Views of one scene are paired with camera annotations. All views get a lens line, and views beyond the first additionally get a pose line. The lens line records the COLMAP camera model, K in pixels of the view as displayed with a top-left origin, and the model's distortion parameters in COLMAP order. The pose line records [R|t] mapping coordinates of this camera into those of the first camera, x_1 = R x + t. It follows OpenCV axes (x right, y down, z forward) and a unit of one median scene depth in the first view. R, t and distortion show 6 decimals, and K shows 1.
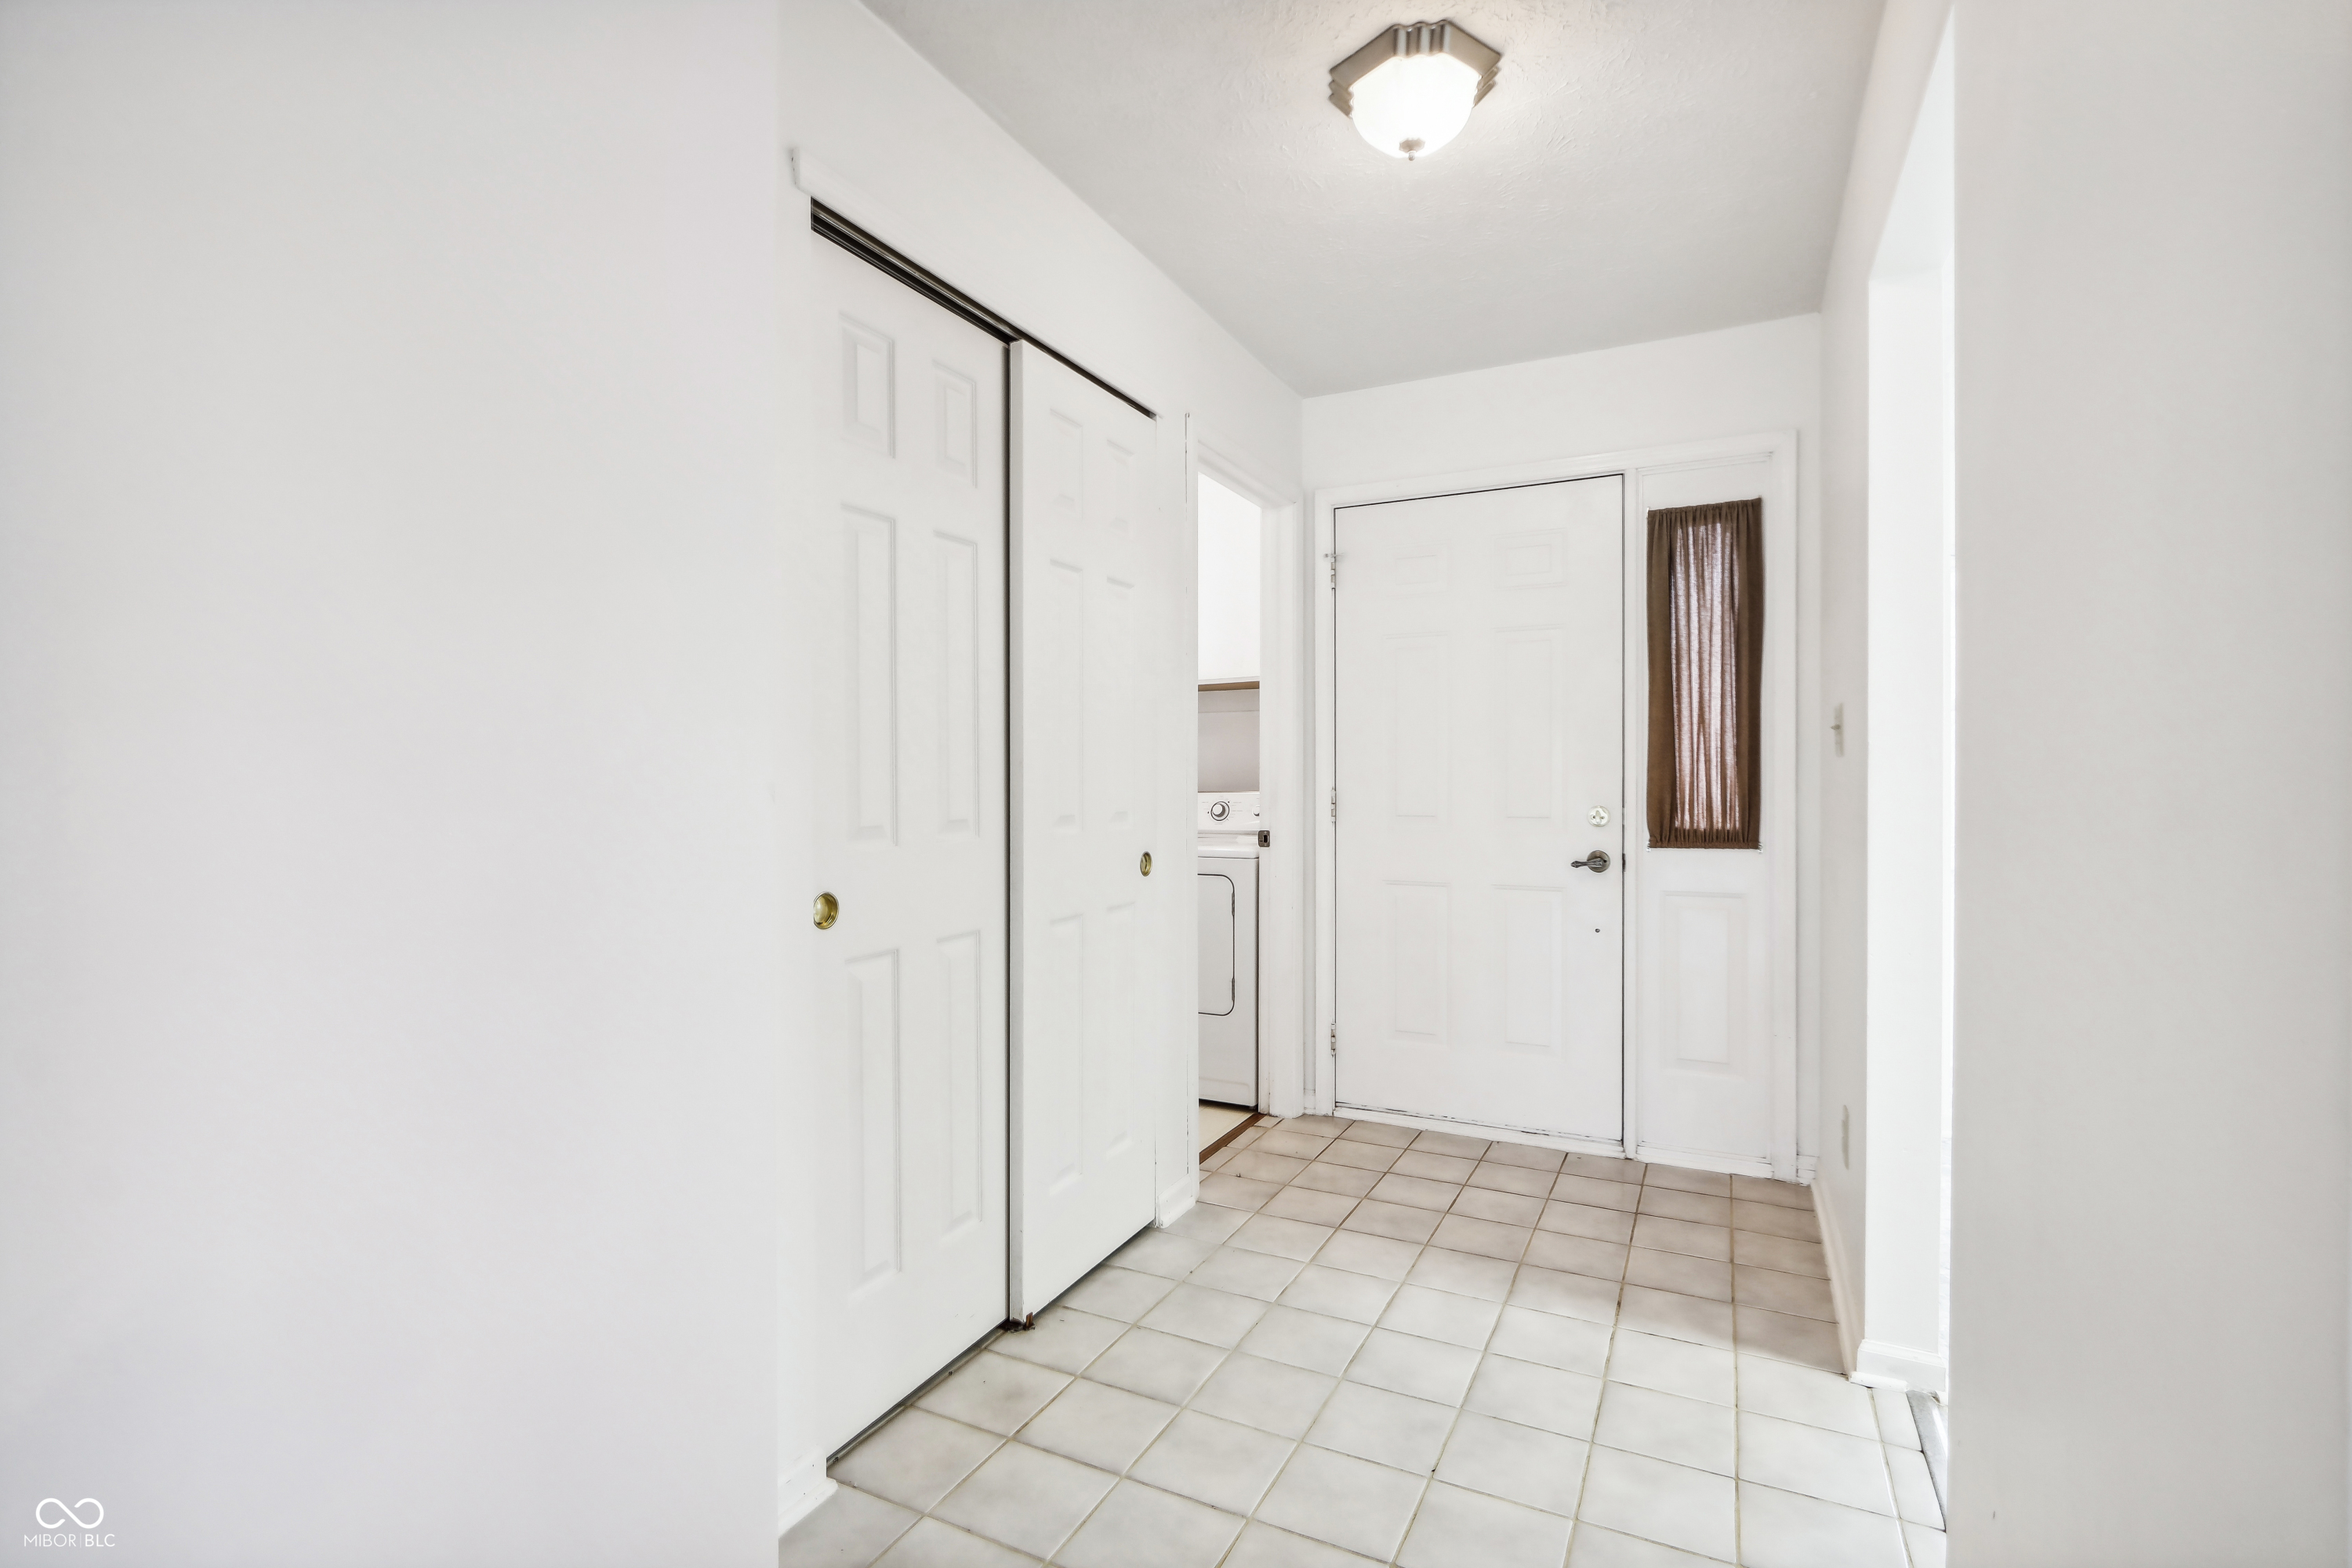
lens RADIAL K [[1104.5, 0, 1130.5], [0, 1104.5, 770.6], [0, 0, 1]] dist [-0.011533, 0.001392]
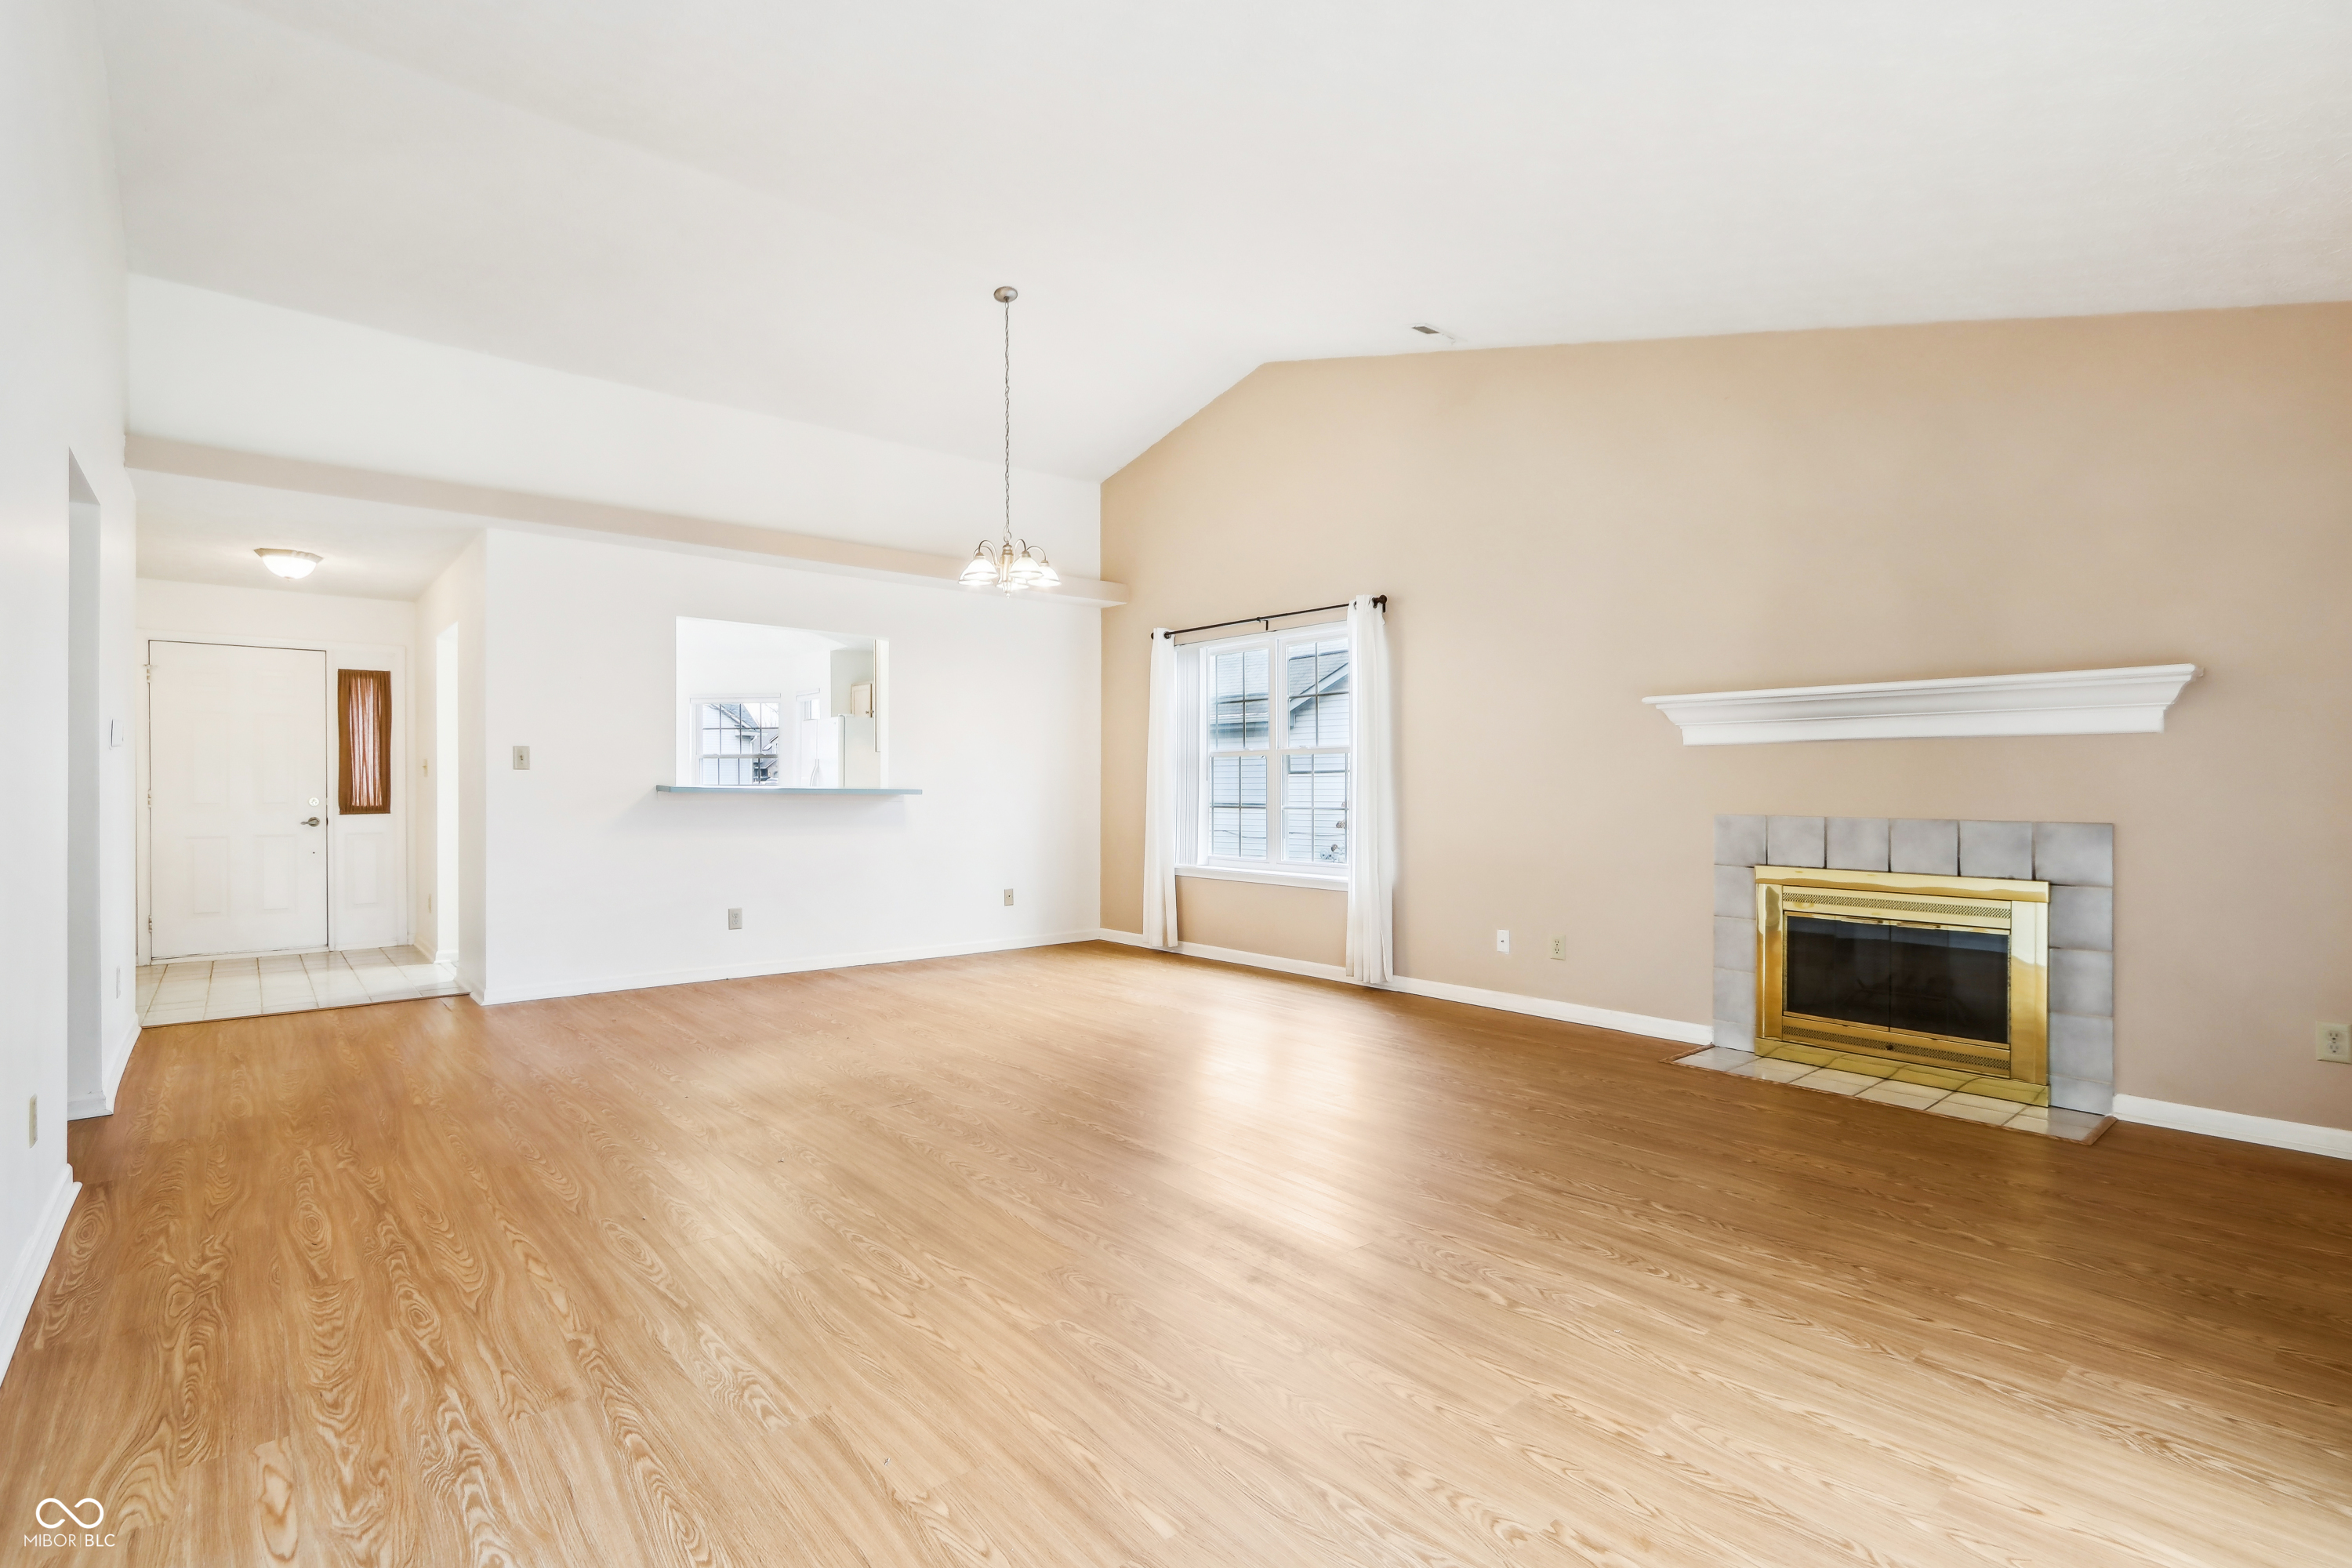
lens RADIAL K [[1104.5, 0, 1154.8], [0, 1104.5, 783.9], [0, 0, 1]] dist [-0.011533, 0.001392]
pose [[0.364619, 0.001416, 0.931156, -1.095344], [-0.001993, 0.999998, -0.000740, 0.002931], [-0.931155, -0.001586, 0.364621, -1.498504]]
